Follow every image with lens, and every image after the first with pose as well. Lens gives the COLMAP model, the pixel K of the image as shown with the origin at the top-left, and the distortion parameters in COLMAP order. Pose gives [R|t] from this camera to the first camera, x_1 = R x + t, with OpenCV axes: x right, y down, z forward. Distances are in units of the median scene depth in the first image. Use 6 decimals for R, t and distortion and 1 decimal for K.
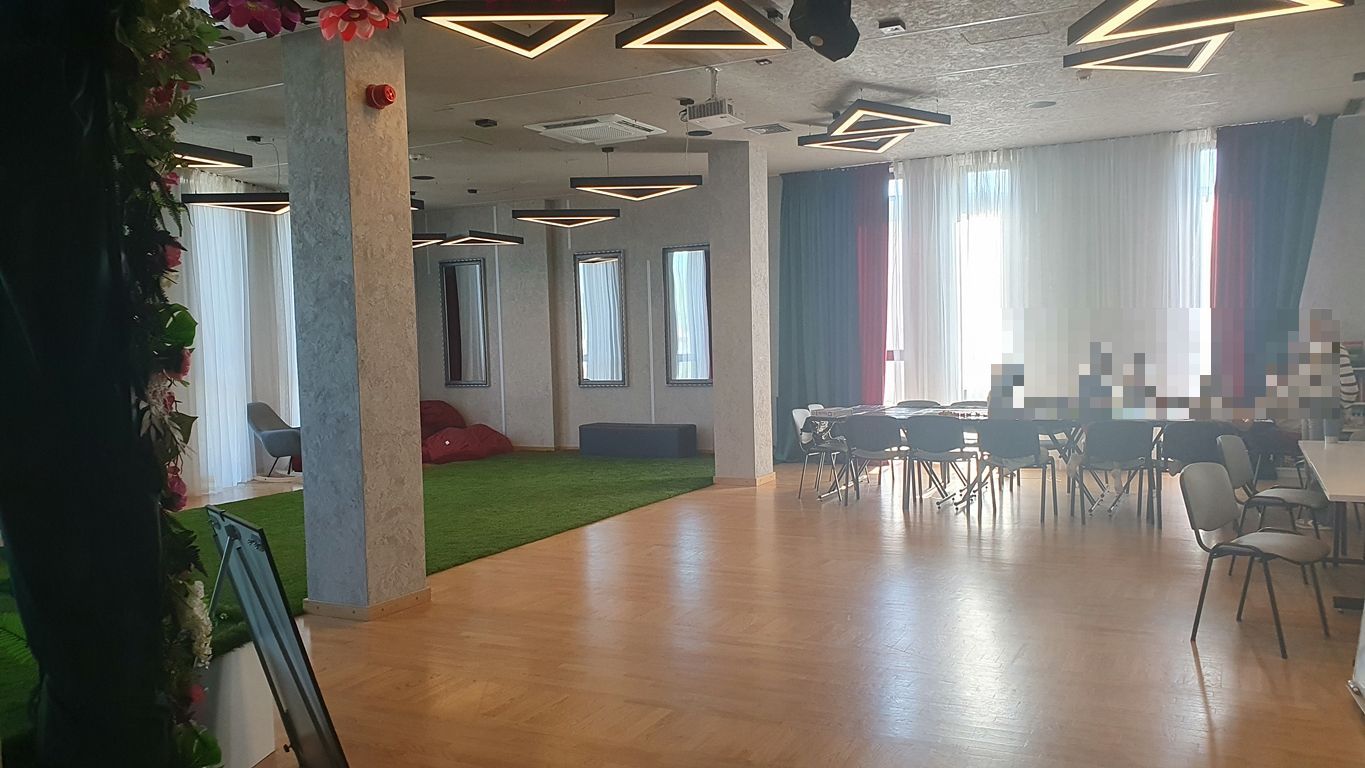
lens RADIAL K [[1046.7, 0, 676.3], [0, 1046.7, 388.7], [0, 0, 1]] dist [0.010026, 0.001377]
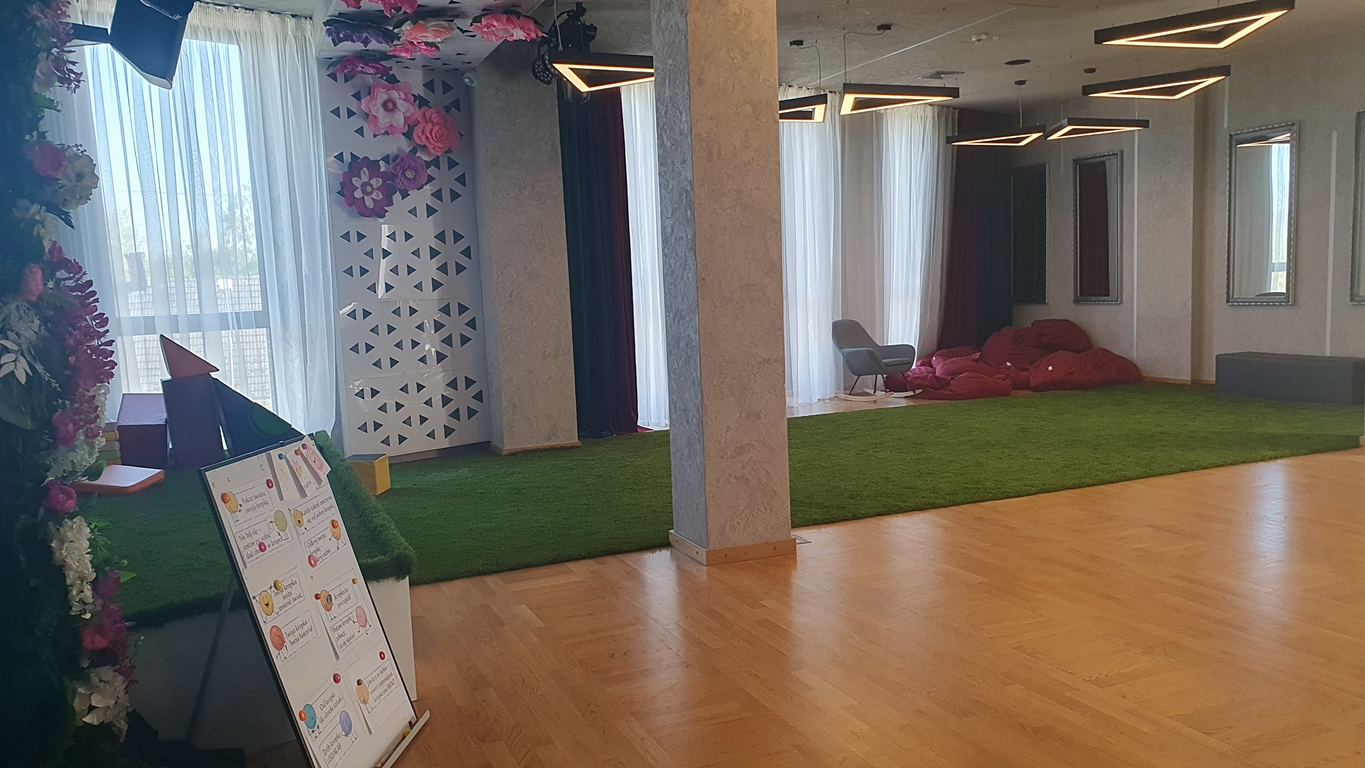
lens RADIAL K [[1041.7, 0, 682.1], [0, 1041.7, 406.8], [0, 0, 1]] dist [0.054574, -0.006247]
pose [[0.768896, 0.070246, -0.635503, 0.107852], [-0.007778, 0.994900, 0.100561, -0.002666], [0.639327, -0.072378, 0.765521, 0.127605]]
